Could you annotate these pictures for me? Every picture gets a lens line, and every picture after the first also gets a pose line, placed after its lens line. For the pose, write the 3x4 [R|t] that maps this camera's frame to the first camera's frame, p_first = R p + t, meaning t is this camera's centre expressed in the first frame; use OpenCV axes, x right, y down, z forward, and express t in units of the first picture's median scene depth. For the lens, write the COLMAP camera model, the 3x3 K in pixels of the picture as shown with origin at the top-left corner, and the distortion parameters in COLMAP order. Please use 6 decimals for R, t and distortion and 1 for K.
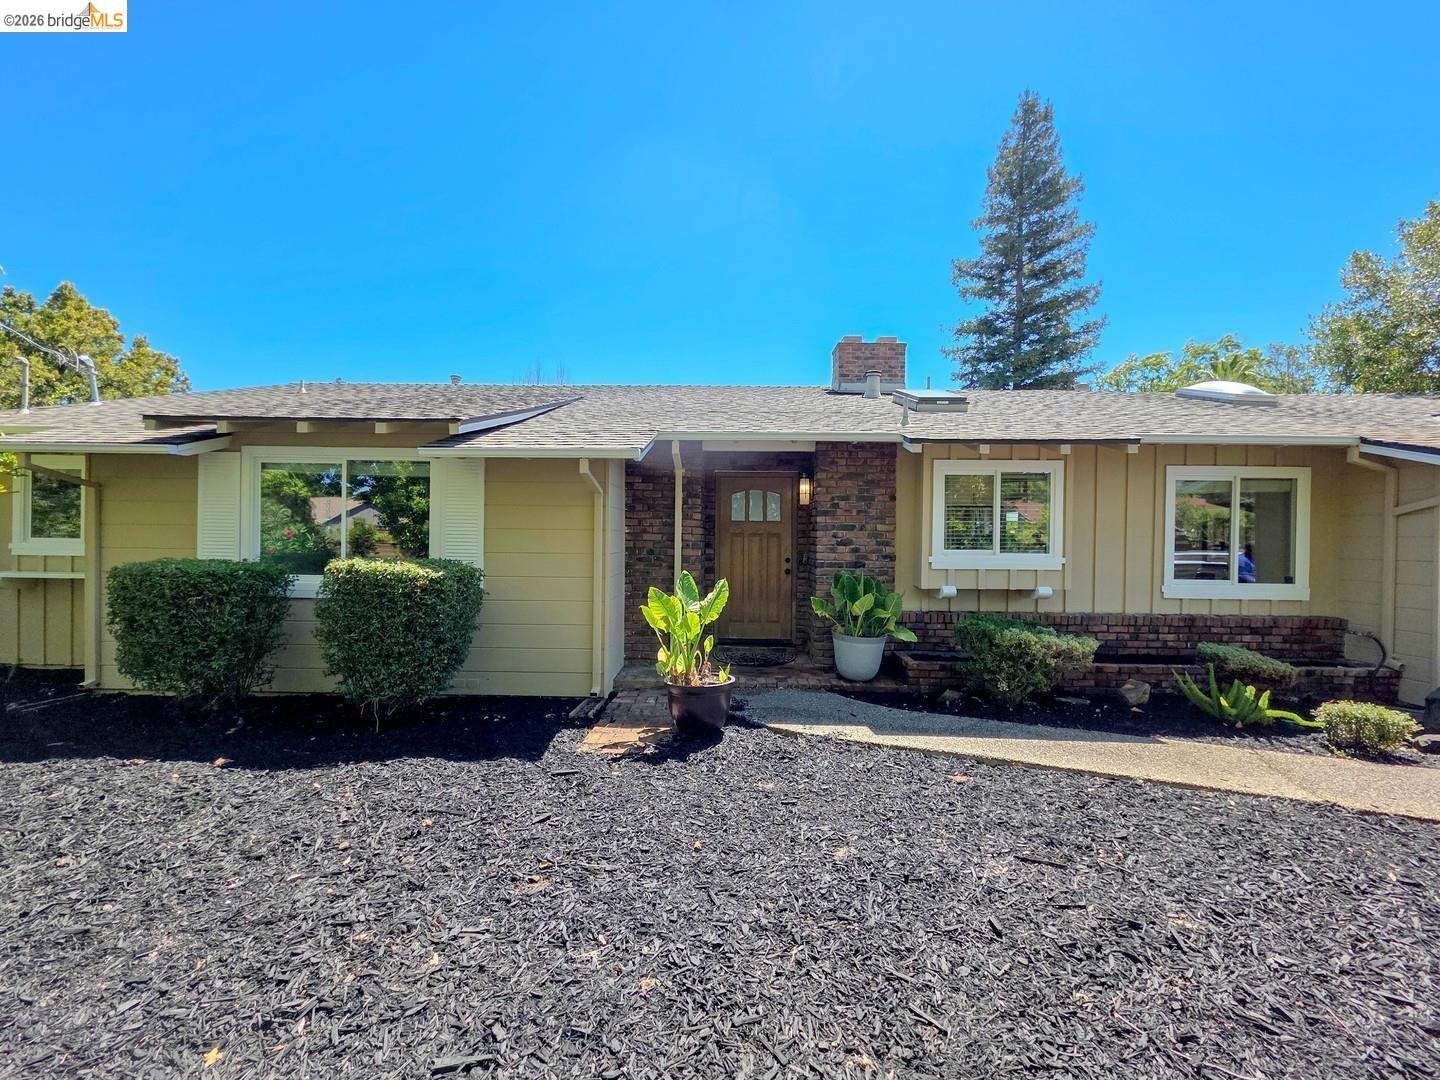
lens RADIAL K [[577.2, 0, 720.0], [0, 577.2, 538.4], [0, 0, 1]] dist [-0.000215, 0.000312]
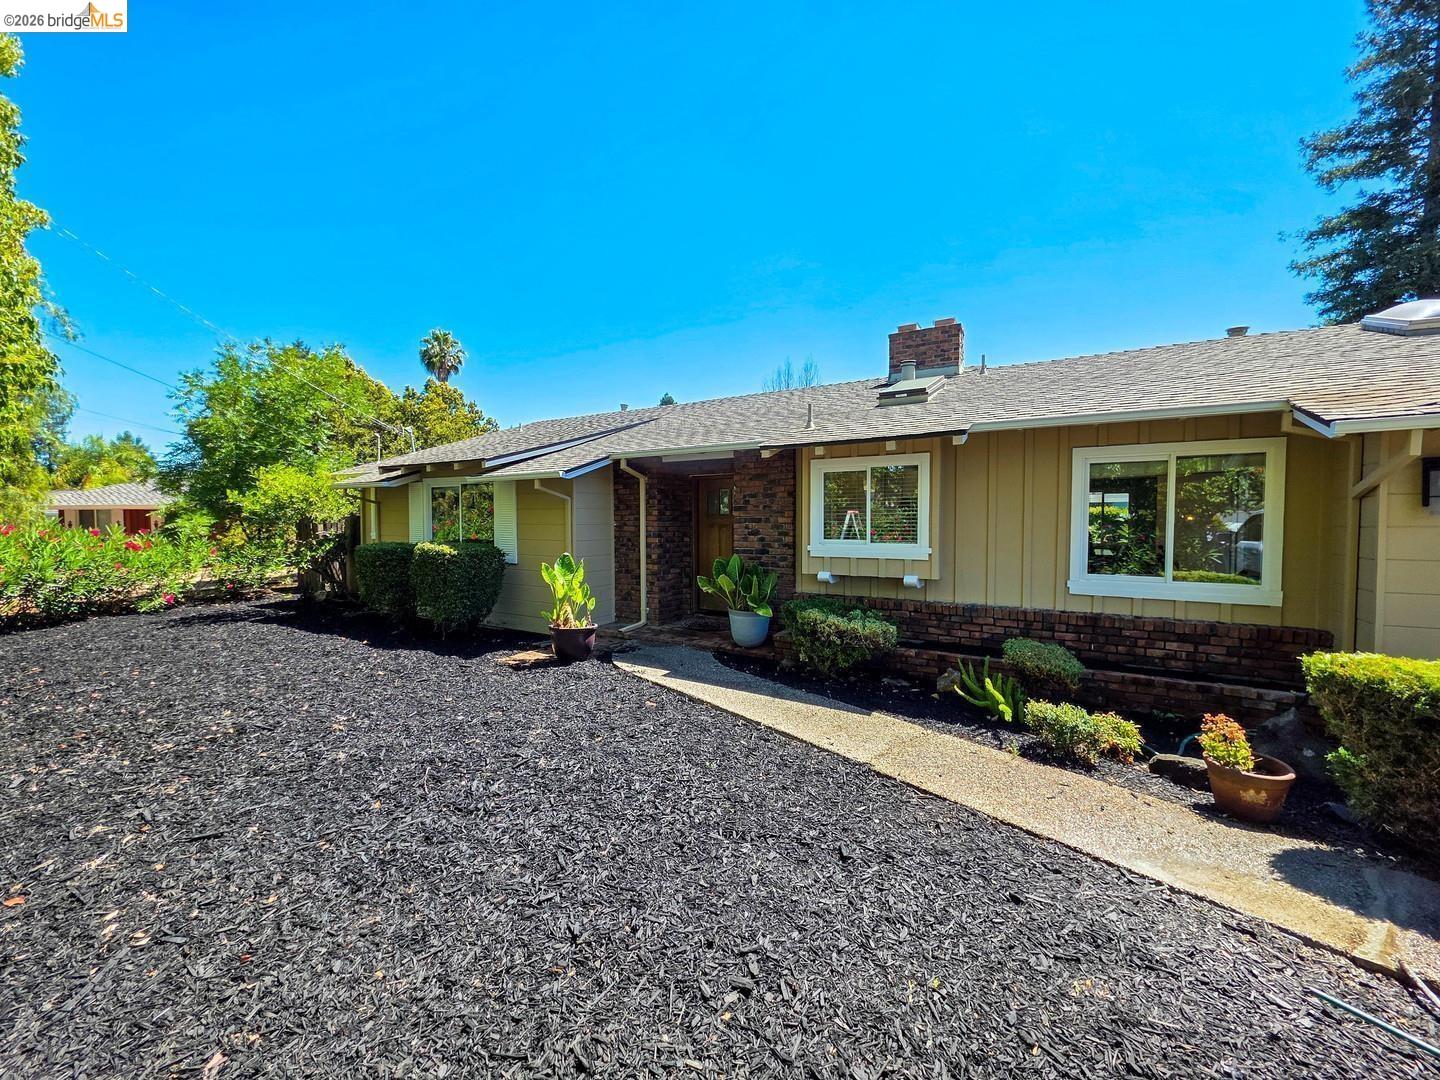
lens RADIAL K [[577.2, 0, 719.2], [0, 577.2, 540.9], [0, 0, 1]] dist [-0.000215, 0.000312]
pose [[0.862340, 0.007855, -0.506269, 0.764297], [0.007865, 0.999551, 0.028905, -0.011421], [0.506268, -0.028908, 0.861891, -0.067871]]
